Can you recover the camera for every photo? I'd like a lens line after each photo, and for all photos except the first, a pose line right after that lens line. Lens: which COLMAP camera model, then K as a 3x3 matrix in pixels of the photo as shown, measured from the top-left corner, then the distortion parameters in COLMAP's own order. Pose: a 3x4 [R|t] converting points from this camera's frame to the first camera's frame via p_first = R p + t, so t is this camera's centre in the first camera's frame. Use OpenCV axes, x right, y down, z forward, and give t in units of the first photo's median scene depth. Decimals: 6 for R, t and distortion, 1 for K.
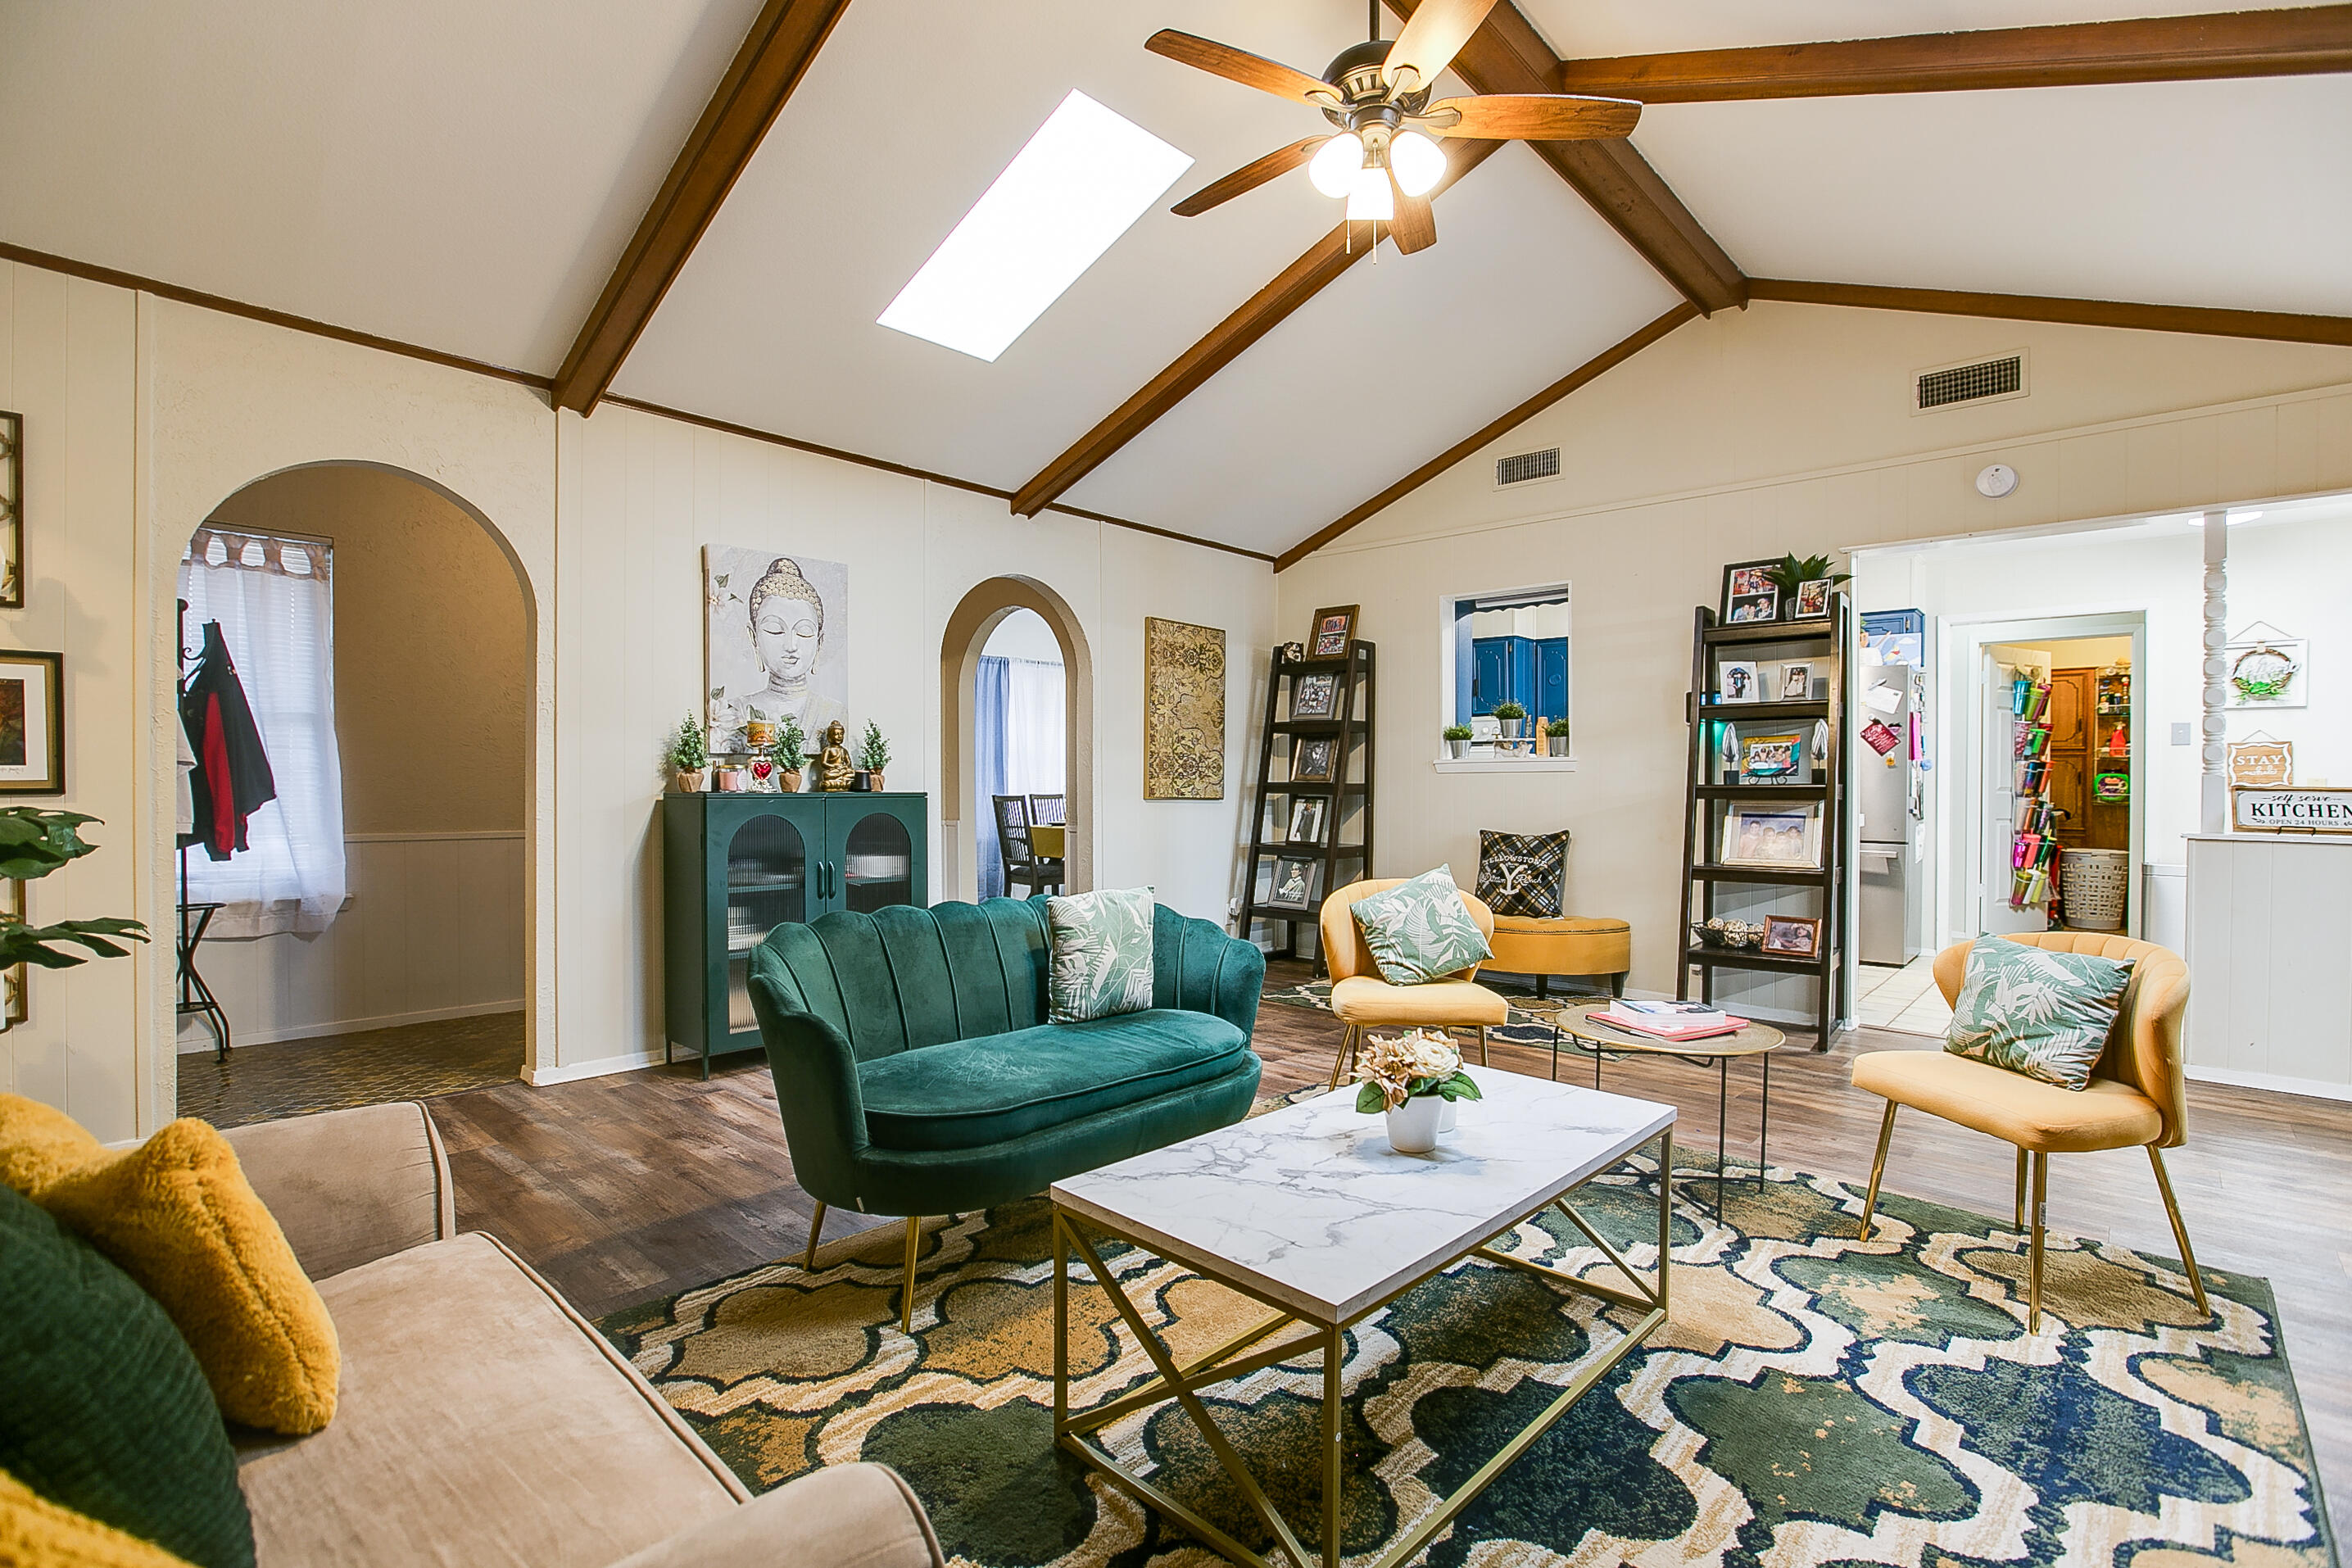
lens RADIAL K [[1090.0, 0, 1176.0], [0, 1090.0, 784.0], [0, 0, 1]] dist [-0.034088, 0.000941]
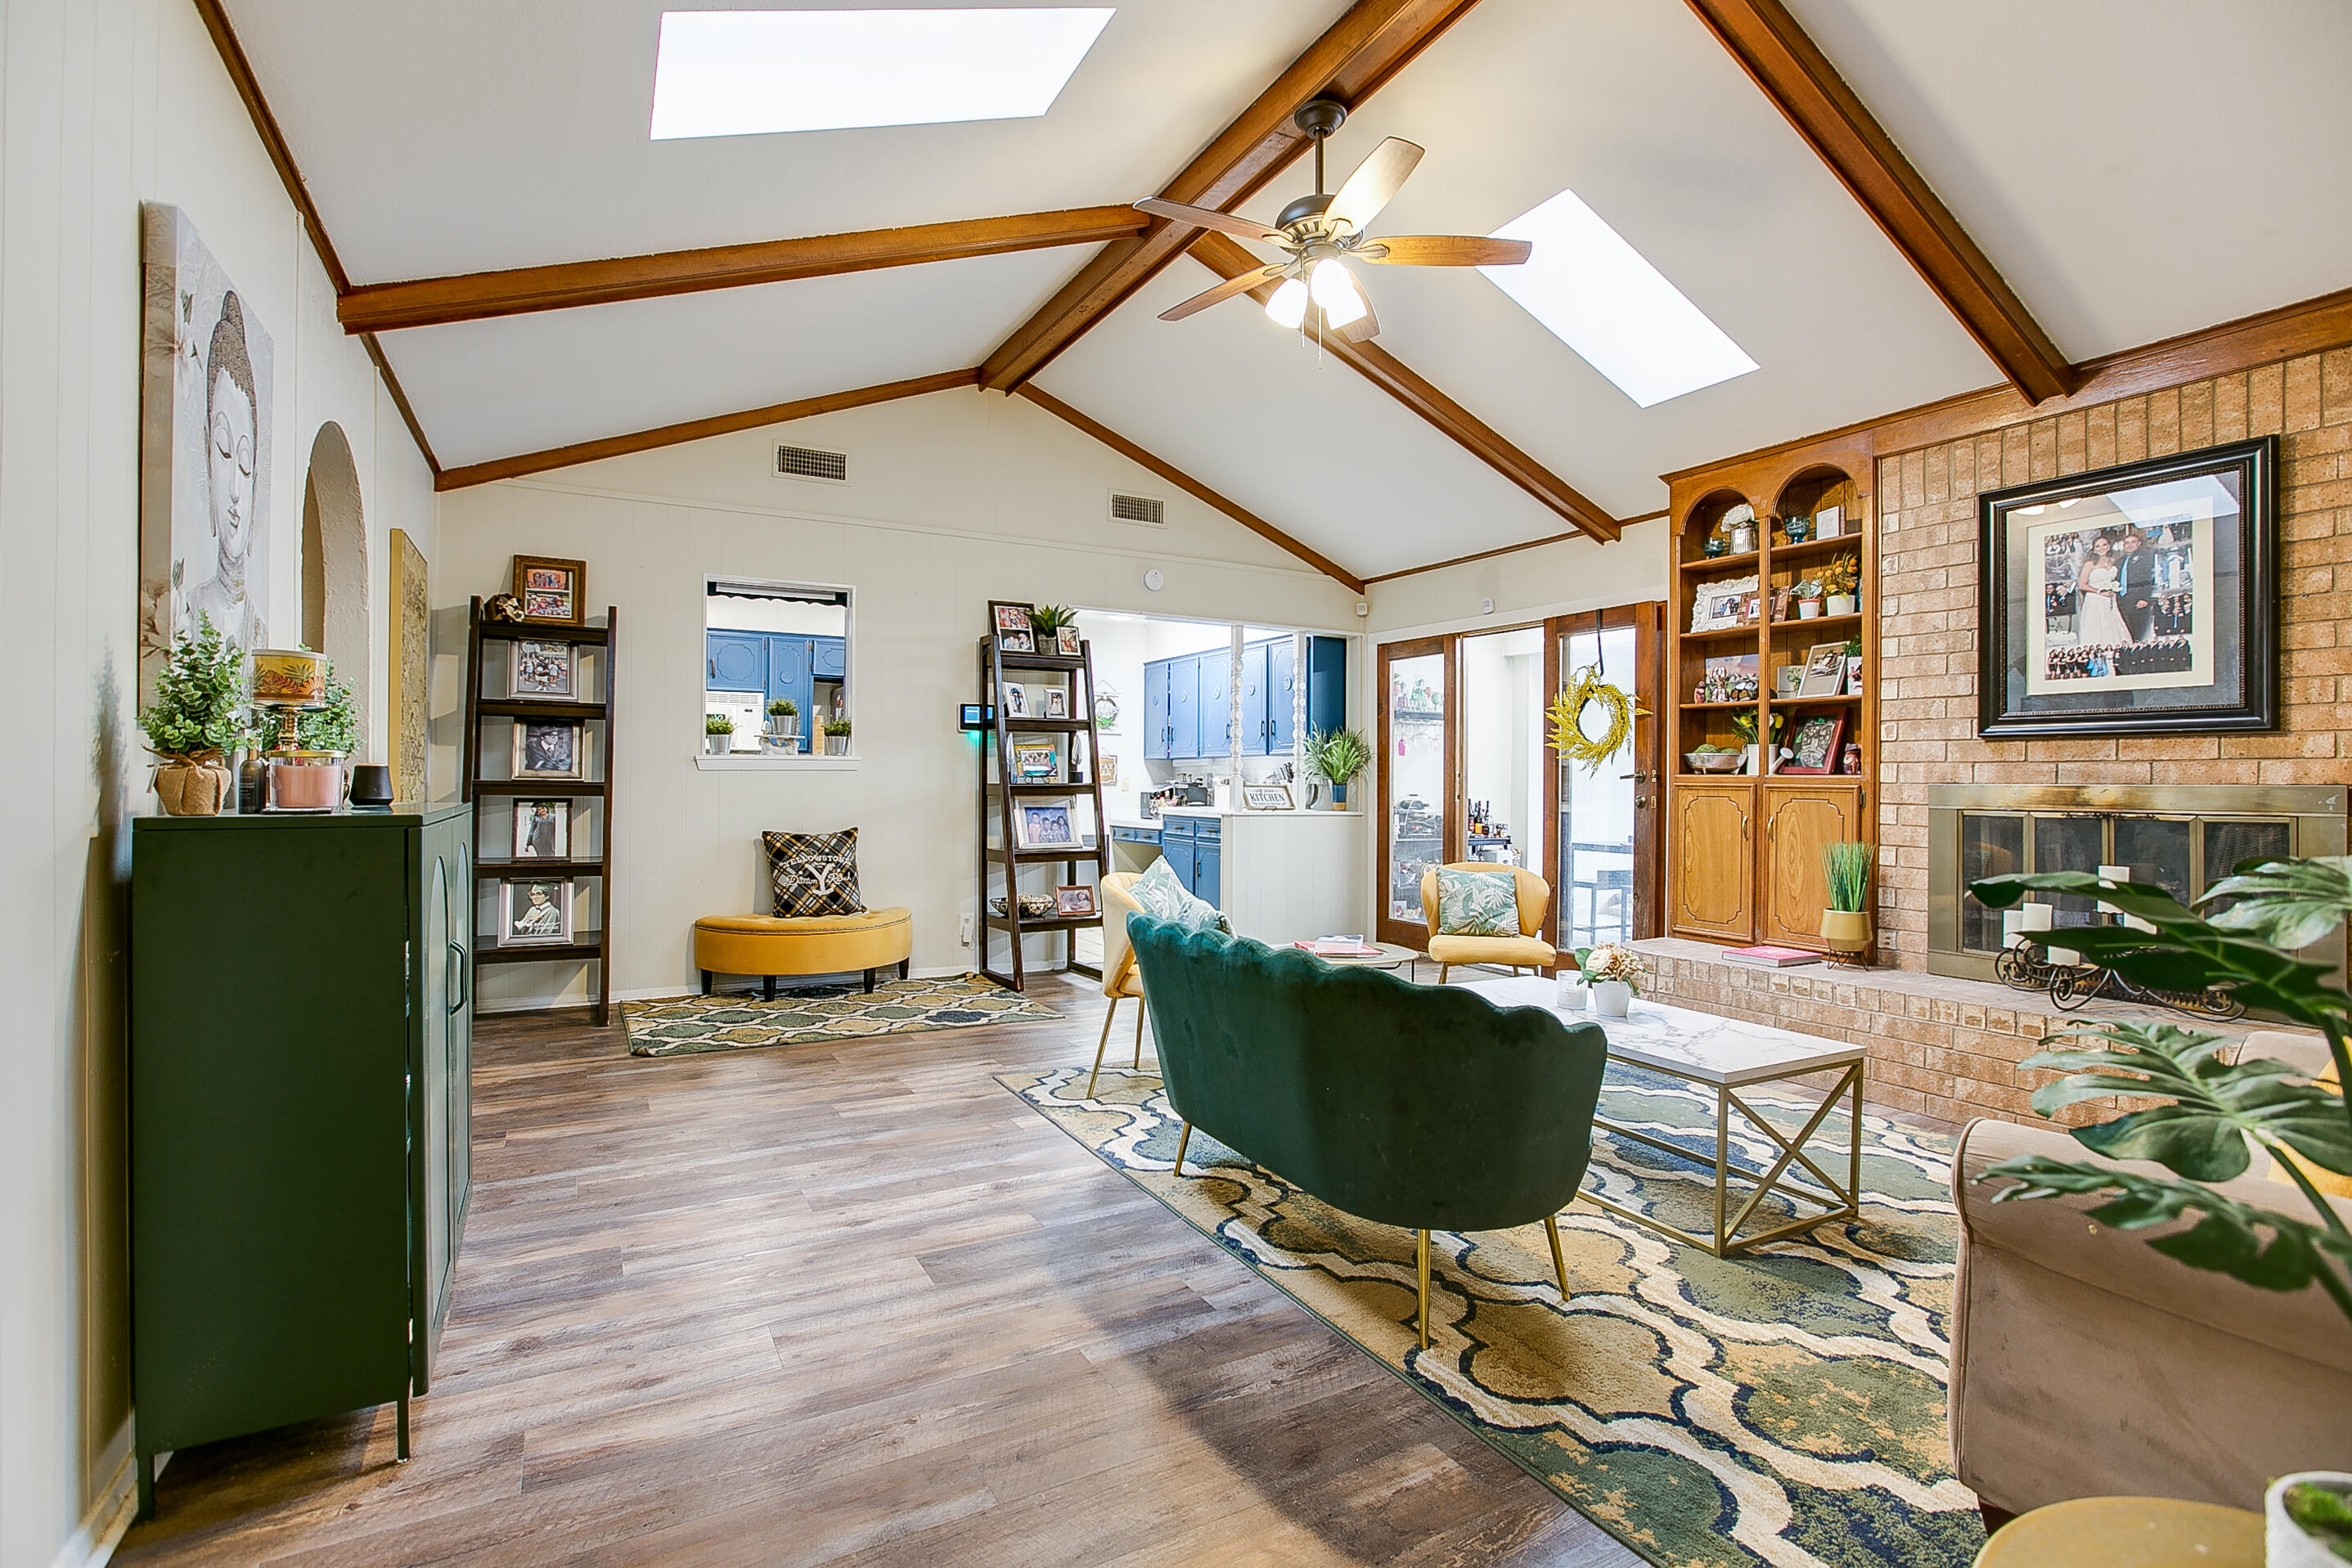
lens RADIAL K [[1073.9, 0, 1176.0], [0, 1073.9, 784.0], [0, 0, 1]] dist [-0.069566, 0.000474]
pose [[0.317895, -0.003402, 0.948120, -0.650313], [-0.002631, 0.999987, 0.004470, -0.005020], [-0.948122, -0.003916, 0.317882, 0.496802]]
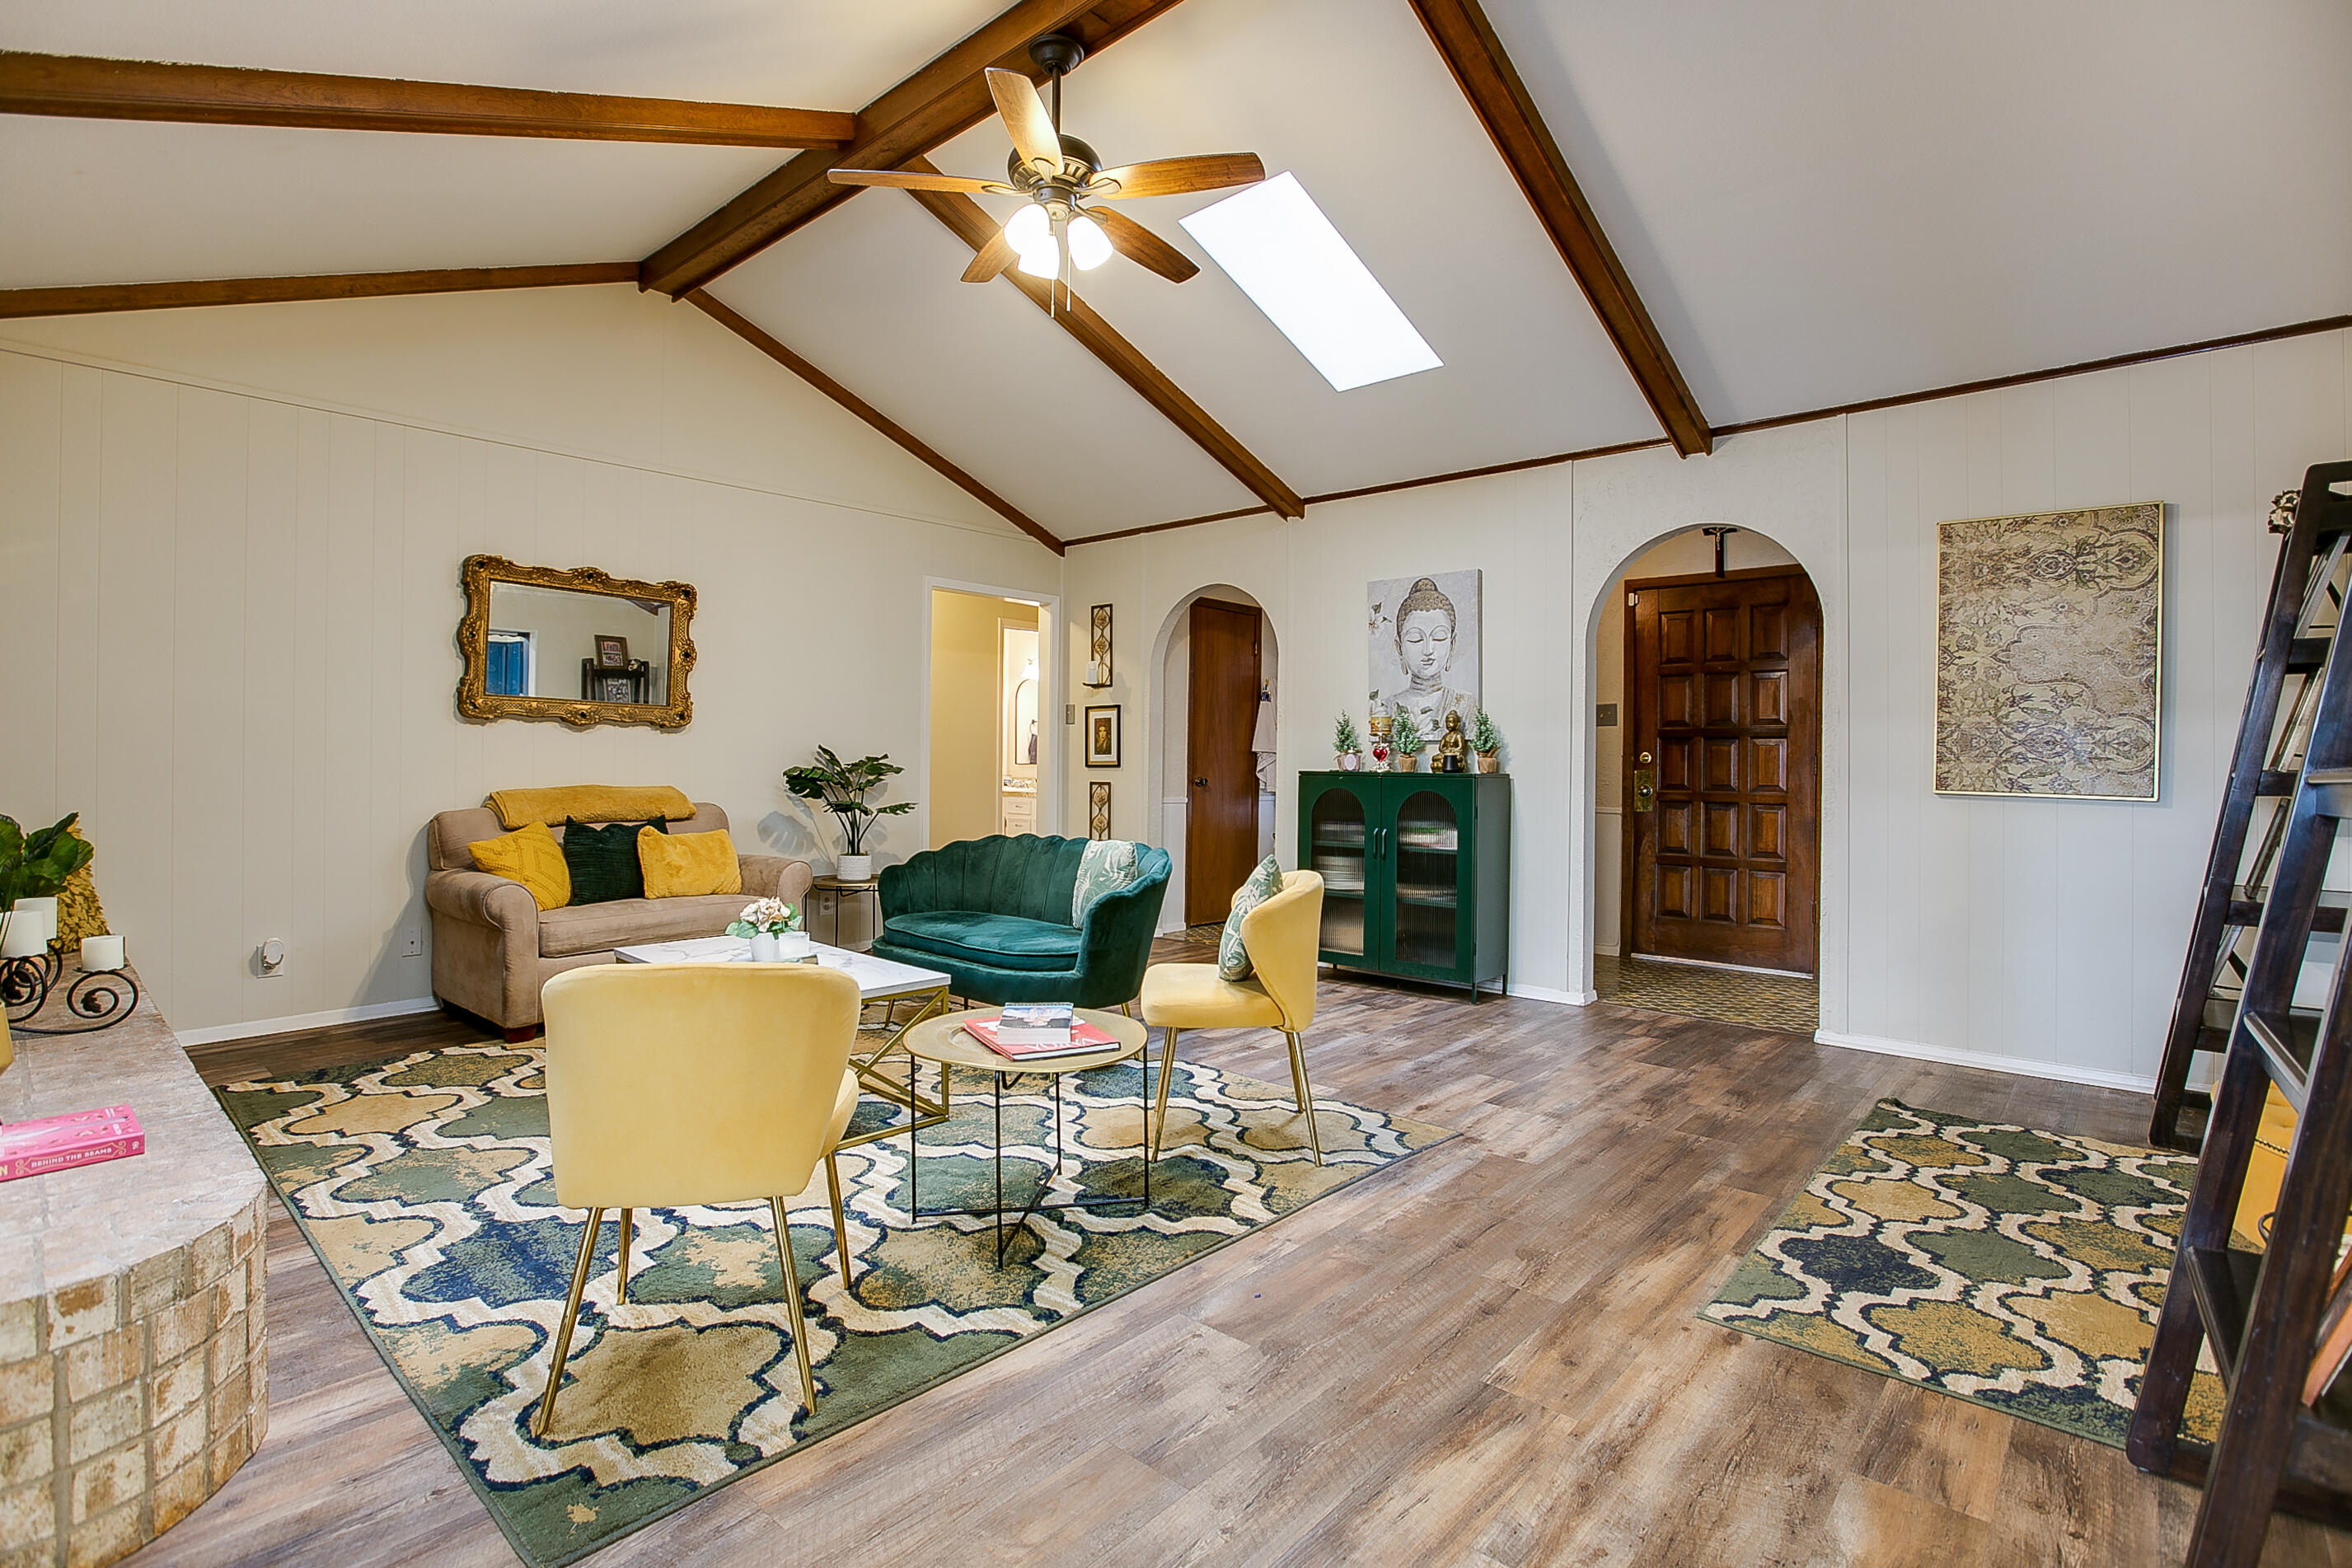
lens RADIAL K [[1098.9, 0, 1176.0], [0, 1098.9, 784.0], [0, 0, 1]] dist [-0.046540, -0.000160]
pose [[0.018784, 0.023999, -0.999535, 0.878059], [-0.006442, 0.999694, 0.023882, -0.006745], [0.999803, 0.005990, 0.018932, 0.717452]]
